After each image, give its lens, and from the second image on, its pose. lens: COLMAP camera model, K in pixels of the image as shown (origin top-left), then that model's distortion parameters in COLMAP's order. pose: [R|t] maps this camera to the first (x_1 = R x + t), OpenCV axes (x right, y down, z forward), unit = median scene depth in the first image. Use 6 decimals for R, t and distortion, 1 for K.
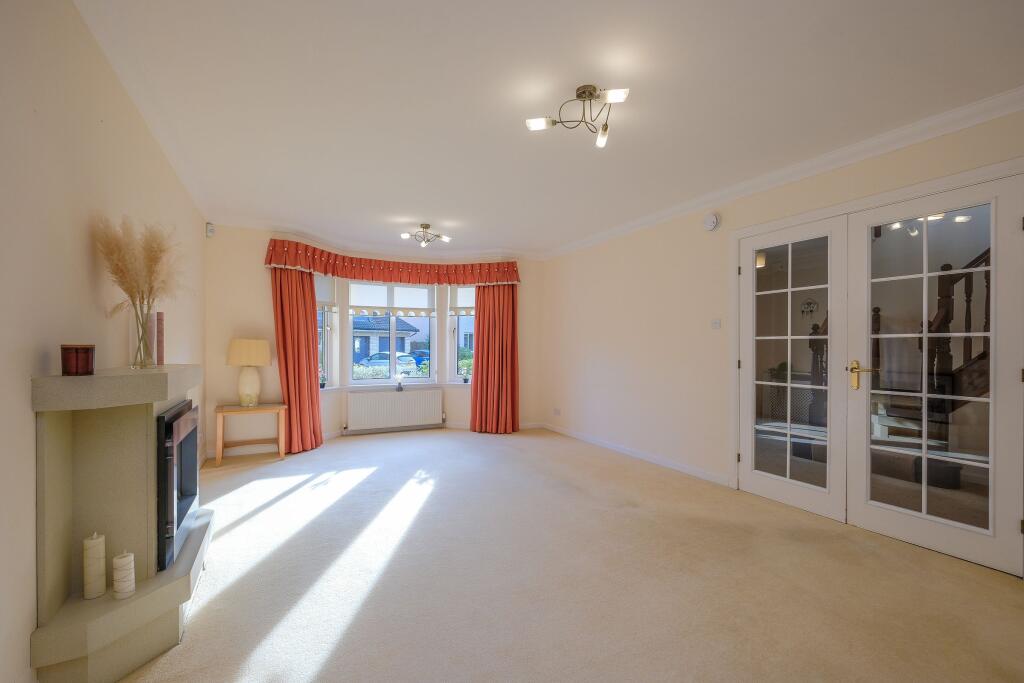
lens RADIAL K [[441.7, 0, 512.7], [0, 441.7, 348.1], [0, 0, 1]] dist [-0.011442, 0.000343]
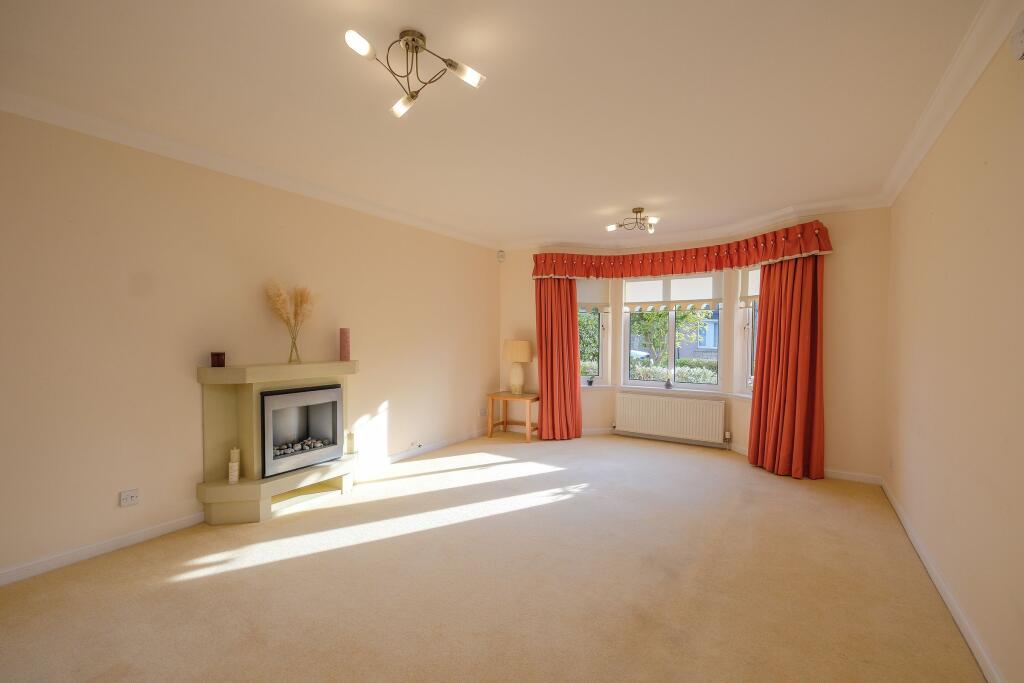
lens RADIAL K [[441.7, 0, 514.0], [0, 441.7, 346.4], [0, 0, 1]] dist [-0.011442, 0.000343]
pose [[0.493051, 0.019547, -0.869781, 0.382132], [-0.004569, 0.999792, 0.019880, -0.021312], [0.869989, -0.005828, 0.493038, 0.308091]]
